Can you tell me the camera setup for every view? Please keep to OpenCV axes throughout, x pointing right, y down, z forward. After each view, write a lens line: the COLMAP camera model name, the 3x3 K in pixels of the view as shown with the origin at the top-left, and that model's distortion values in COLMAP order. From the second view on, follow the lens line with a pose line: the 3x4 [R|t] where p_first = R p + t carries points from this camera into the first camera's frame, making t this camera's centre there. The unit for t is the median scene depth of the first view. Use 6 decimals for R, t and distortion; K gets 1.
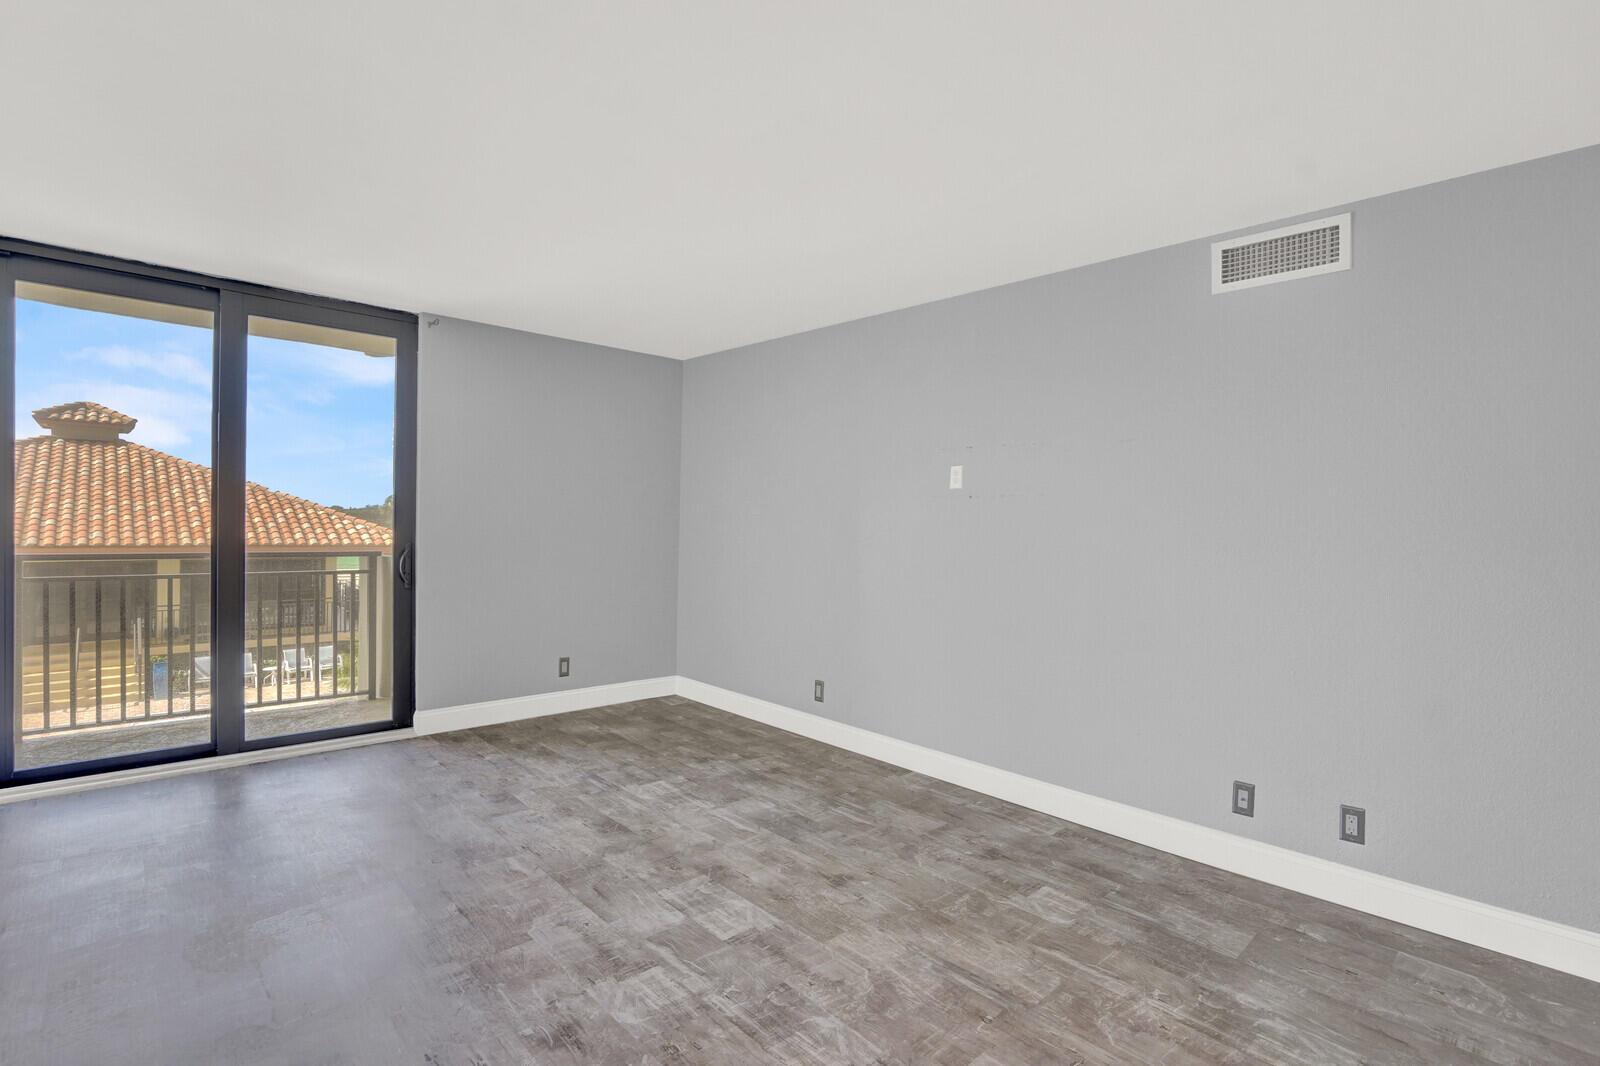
lens RADIAL K [[756.7, 0, 806.3], [0, 756.7, 532.9], [0, 0, 1]] dist [-0.045122, 0.014208]
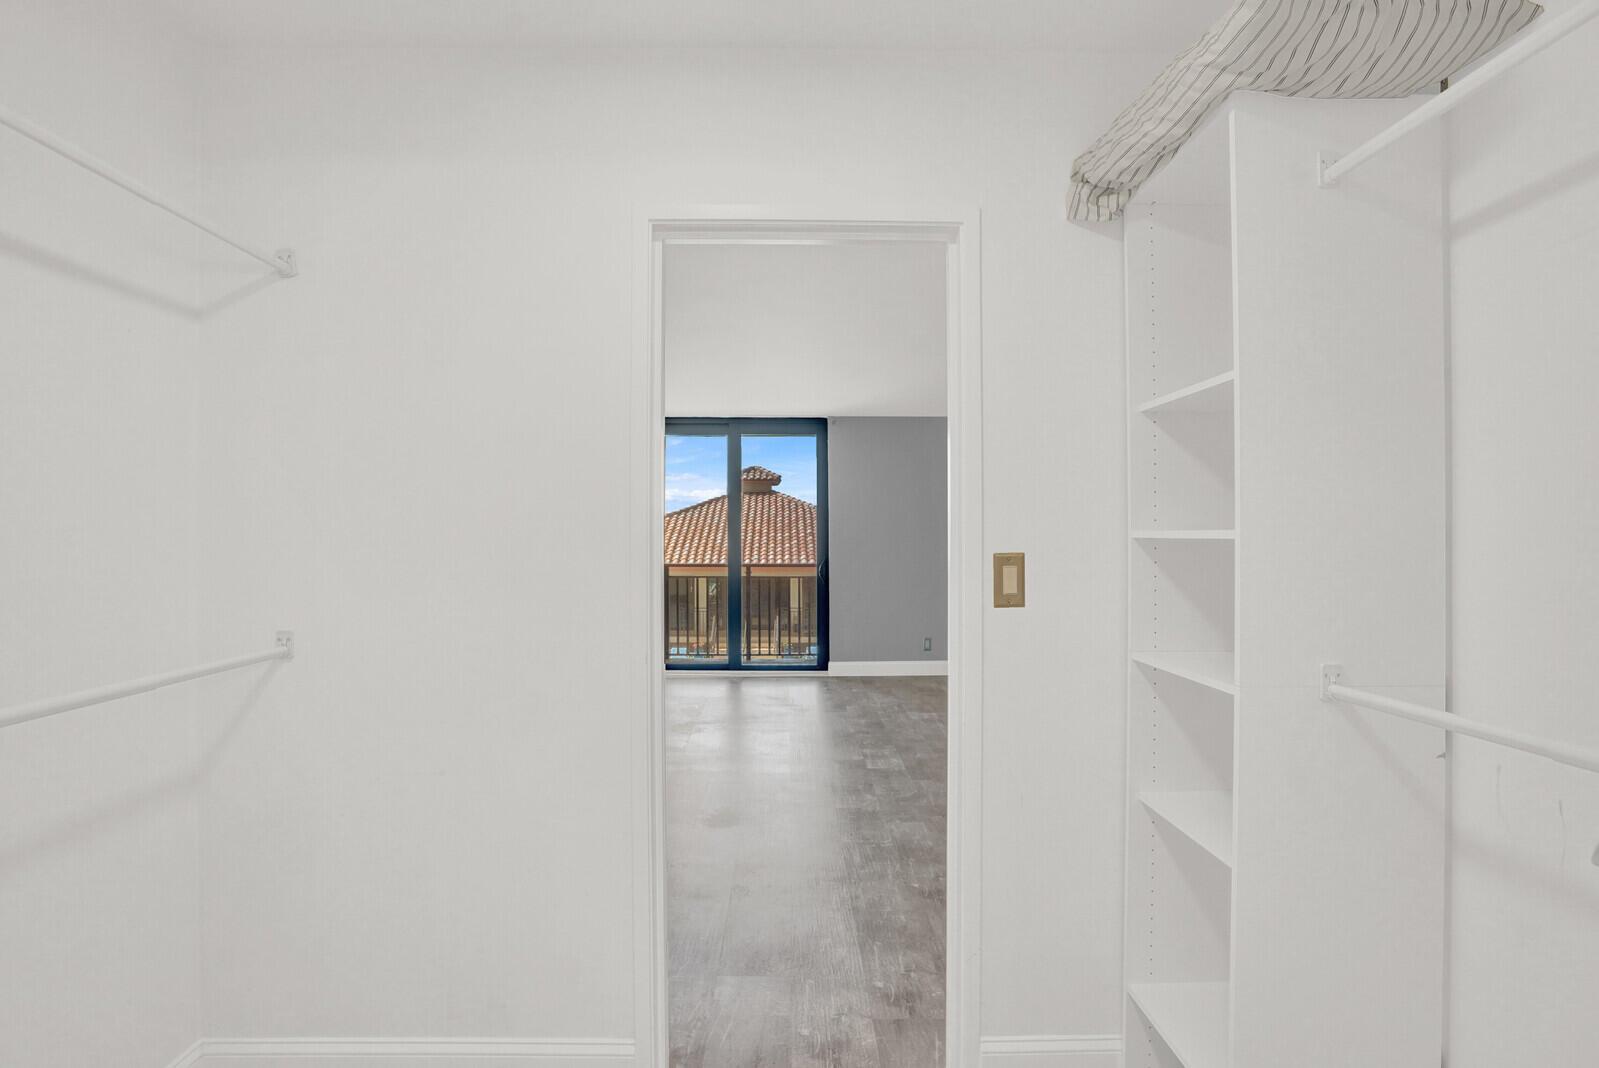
lens RADIAL K [[752.1, 0, 800.0], [0, 752.1, 536.1], [0, 0, 1]] dist [-0.000243, 0.000002]
pose [[0.740025, -0.024058, -0.672149, 0.091640], [0.007551, 0.999594, -0.027465, 0.002048], [0.672537, 0.015249, 0.739907, -0.044058]]
